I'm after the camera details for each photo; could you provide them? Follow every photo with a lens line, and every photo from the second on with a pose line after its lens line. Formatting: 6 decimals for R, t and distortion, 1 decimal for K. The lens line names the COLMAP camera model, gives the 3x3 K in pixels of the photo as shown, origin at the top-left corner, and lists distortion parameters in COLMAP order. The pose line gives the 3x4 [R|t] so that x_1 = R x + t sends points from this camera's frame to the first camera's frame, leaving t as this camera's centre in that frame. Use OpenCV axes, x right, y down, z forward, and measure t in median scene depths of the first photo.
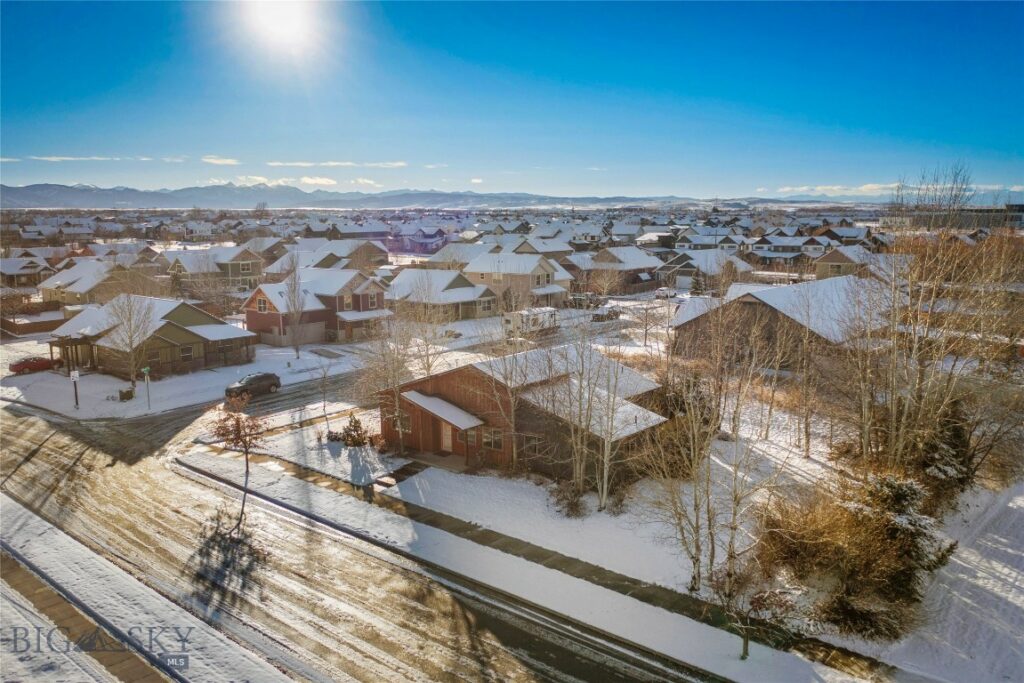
lens RADIAL K [[805.9, 0, 512.0], [0, 805.9, 341.5], [0, 0, 1]] dist [-0.025385, 0.011699]
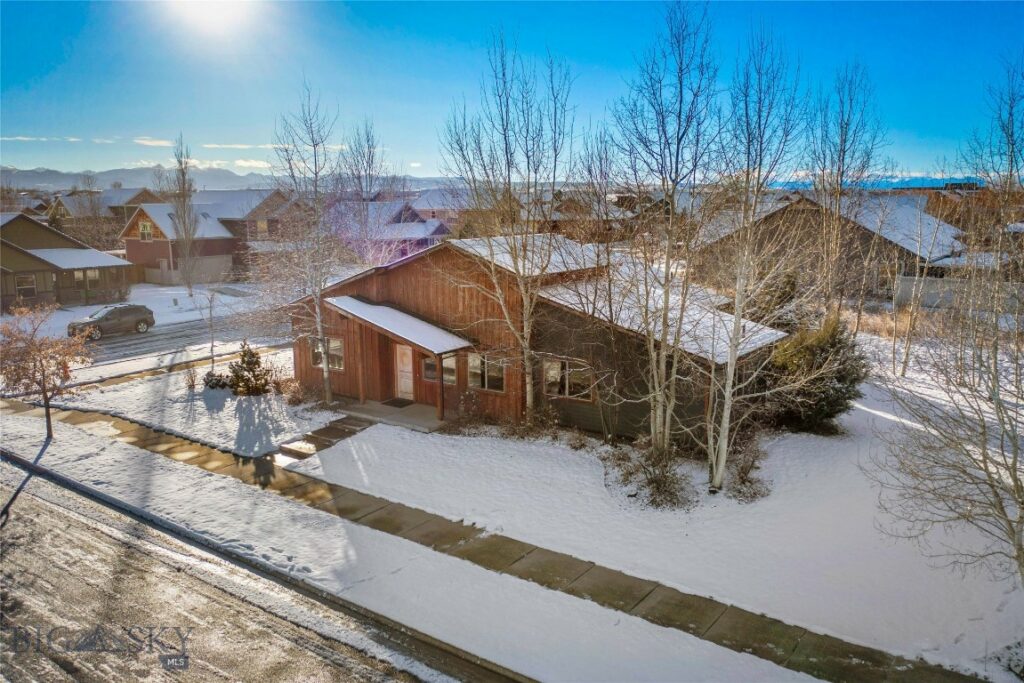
lens RADIAL K [[805.9, 0, 512.0], [0, 805.9, 341.5], [0, 0, 1]] dist [-0.025385, 0.011699]
pose [[0.997172, -0.008180, 0.074707, -0.050103], [0.006818, 0.999806, 0.018474, 0.090842], [-0.074843, -0.017912, 0.997034, 0.438531]]
